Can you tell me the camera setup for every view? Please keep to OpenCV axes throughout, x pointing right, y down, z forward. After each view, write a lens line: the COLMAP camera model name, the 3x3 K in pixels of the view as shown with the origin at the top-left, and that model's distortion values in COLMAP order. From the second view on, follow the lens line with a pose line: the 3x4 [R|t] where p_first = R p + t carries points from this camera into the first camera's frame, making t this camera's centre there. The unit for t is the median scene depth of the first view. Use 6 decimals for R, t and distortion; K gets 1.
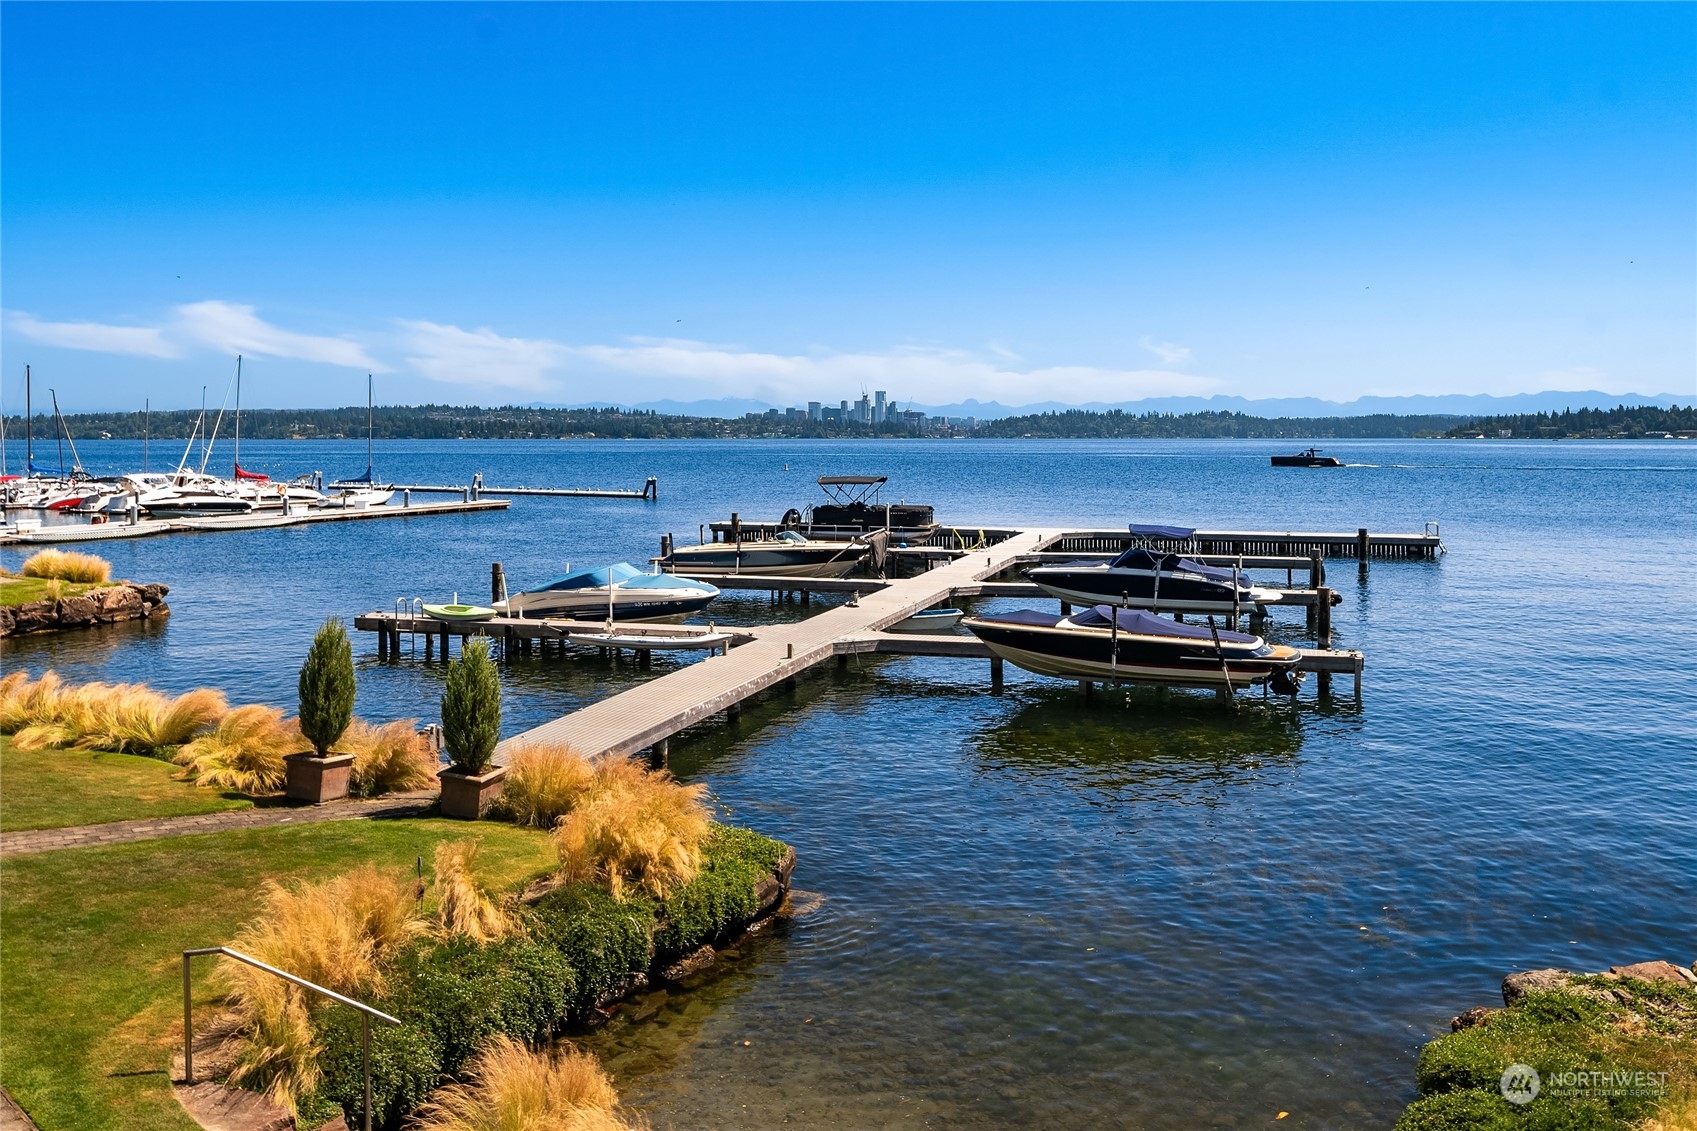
lens RADIAL K [[1395.3, 0, 847.9], [0, 1395.3, 470.6], [0, 0, 1]] dist [-0.009979, 0.000957]
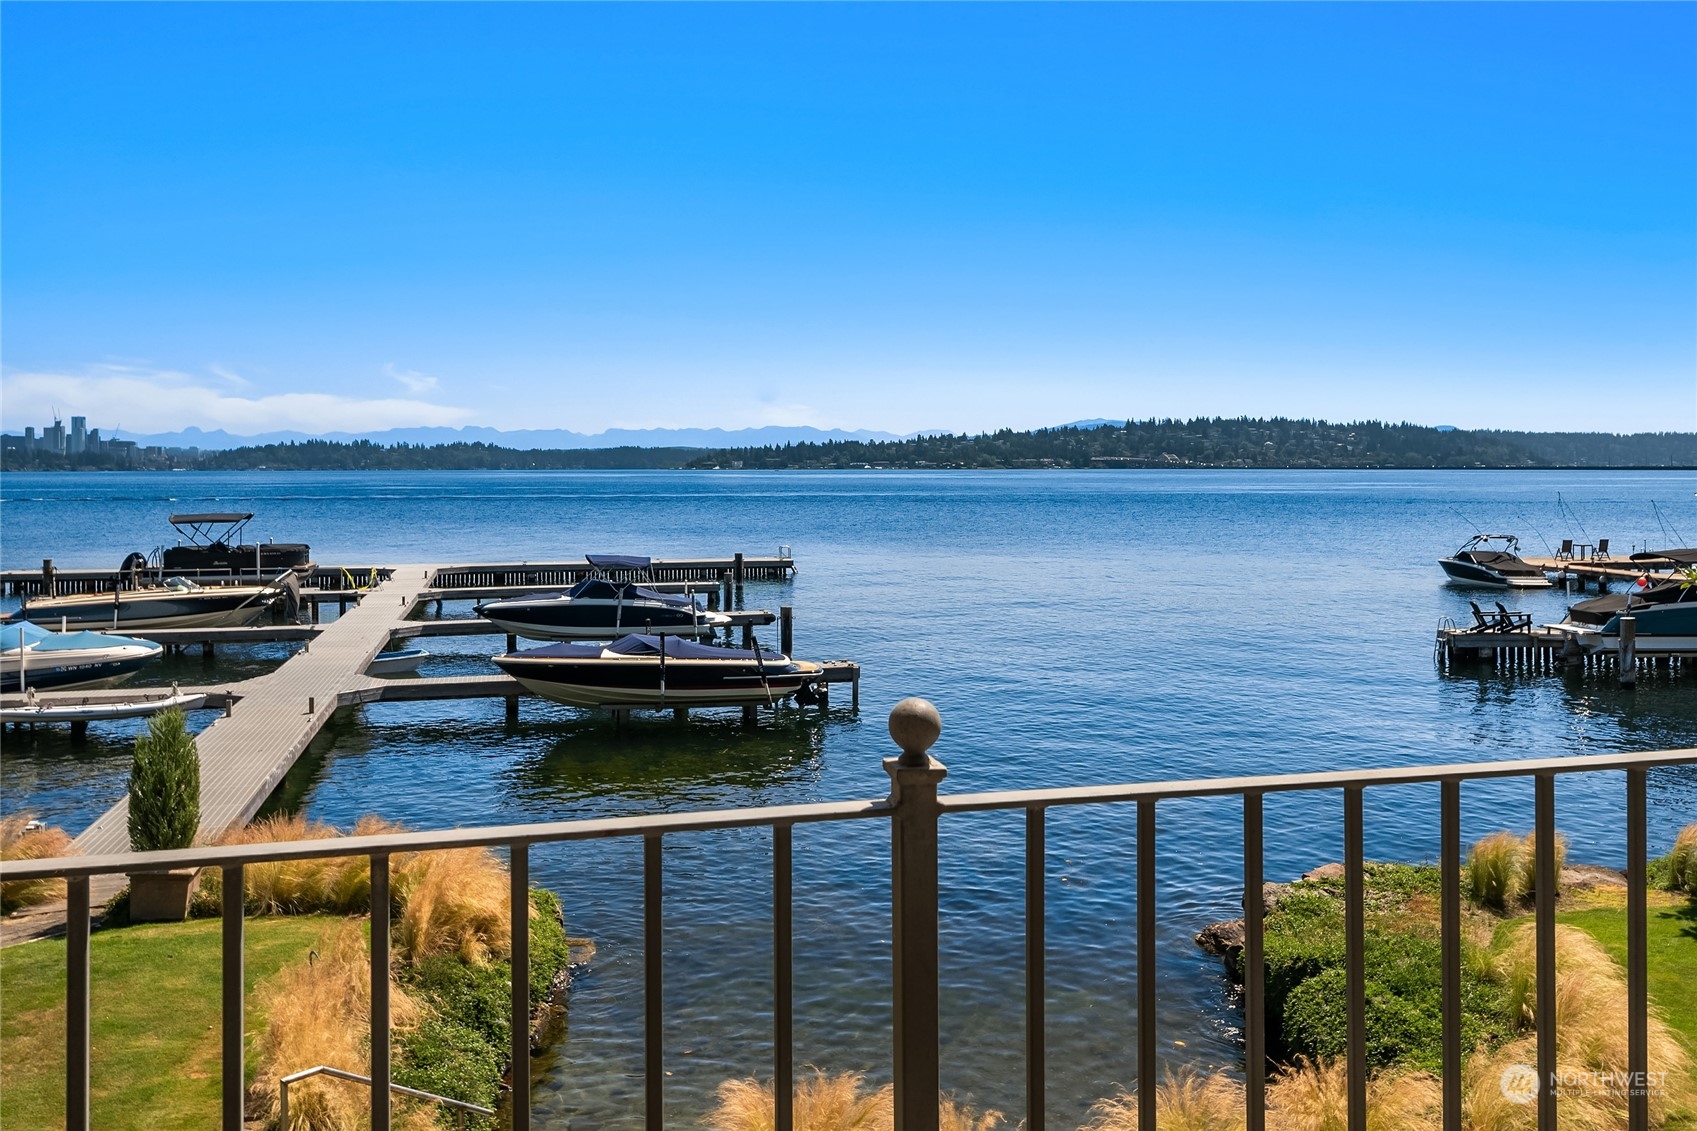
lens RADIAL K [[1411.8, 0, 852.6], [0, 1411.8, 511.9], [0, 0, 1]] dist [0.009644, -0.001136]
pose [[0.866016, -0.017832, 0.499698, -0.142184], [0.014553, 0.999839, 0.010458, -0.000662], [-0.499805, -0.001785, 0.866136, 0.020202]]
